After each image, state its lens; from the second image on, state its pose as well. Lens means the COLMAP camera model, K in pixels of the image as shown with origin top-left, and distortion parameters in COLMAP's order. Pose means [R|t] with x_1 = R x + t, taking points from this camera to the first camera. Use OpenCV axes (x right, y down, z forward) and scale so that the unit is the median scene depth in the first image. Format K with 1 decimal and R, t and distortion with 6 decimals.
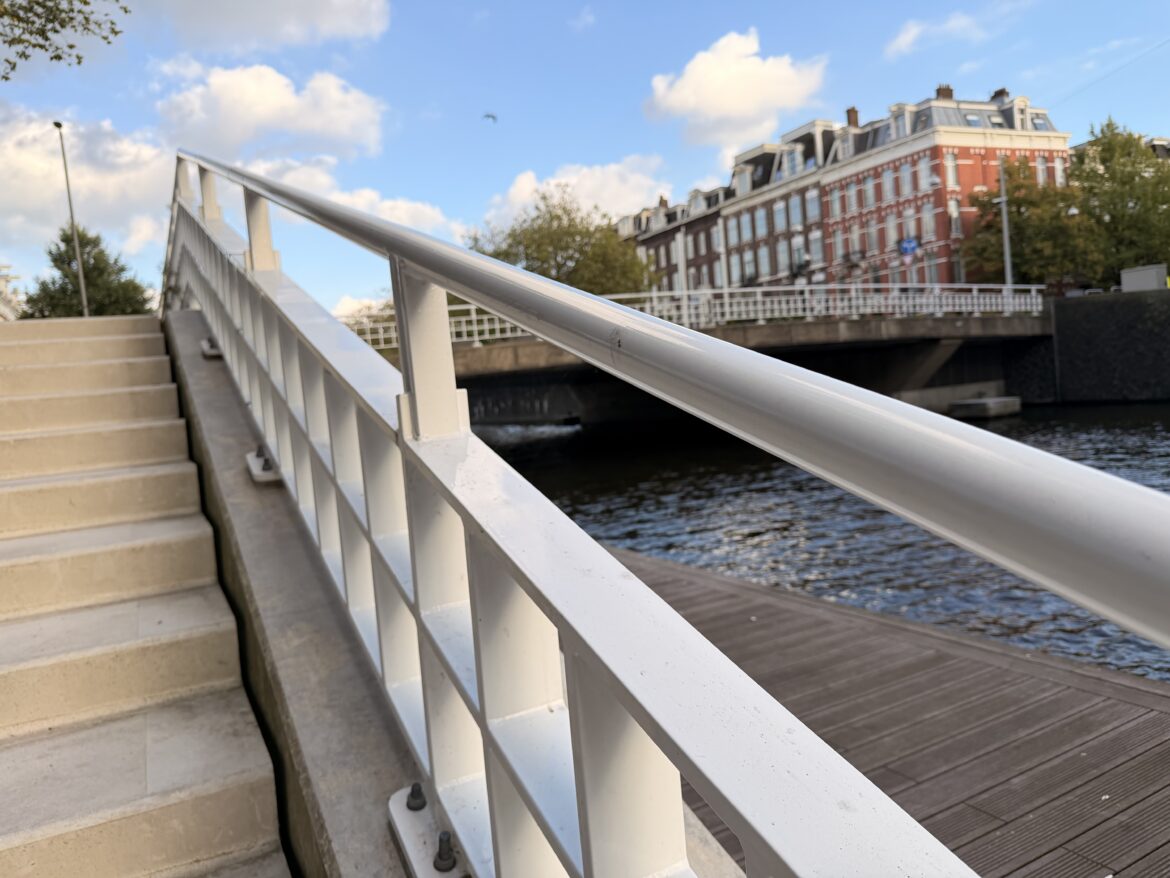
lens RADIAL K [[834.8, 0, 605.3], [0, 834.8, 441.0], [0, 0, 1]] dist [0.000926, -0.026921]
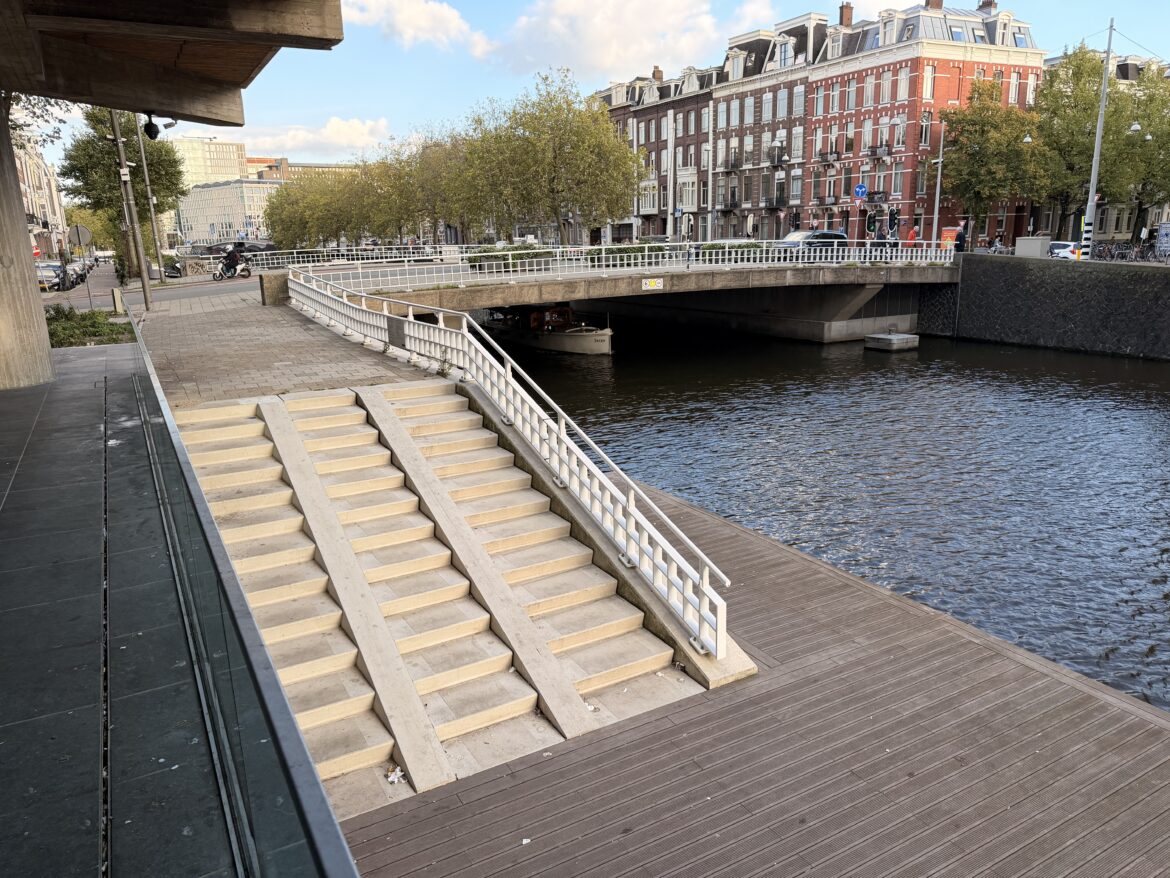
lens RADIAL K [[806.8, 0, 585.0], [0, 806.8, 439.0], [0, 0, 1]] dist [0.067075, -0.068389]
pose [[0.998293, 0.056791, 0.013665, -0.013323], [-0.058318, 0.982303, 0.177990, -0.034045], [-0.003315, -0.178483, 0.983937, -0.108355]]
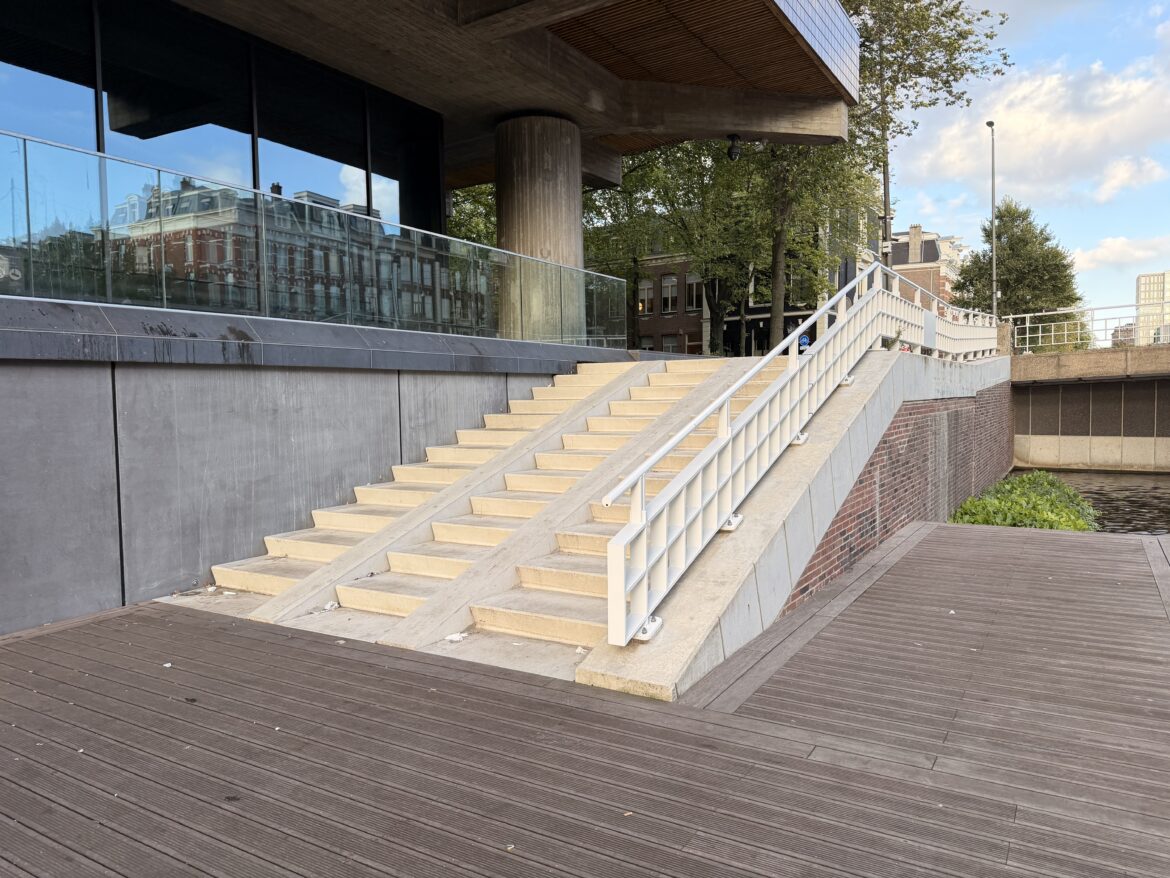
lens RADIAL K [[806.8, 0, 585.0], [0, 806.8, 439.0], [0, 0, 1]] dist [0.067075, -0.068389]
pose [[0.495830, 0.126195, -0.859202, 0.061734], [-0.079983, 0.991816, 0.099516, -0.007239], [0.864728, 0.019379, 0.501866, -0.036889]]
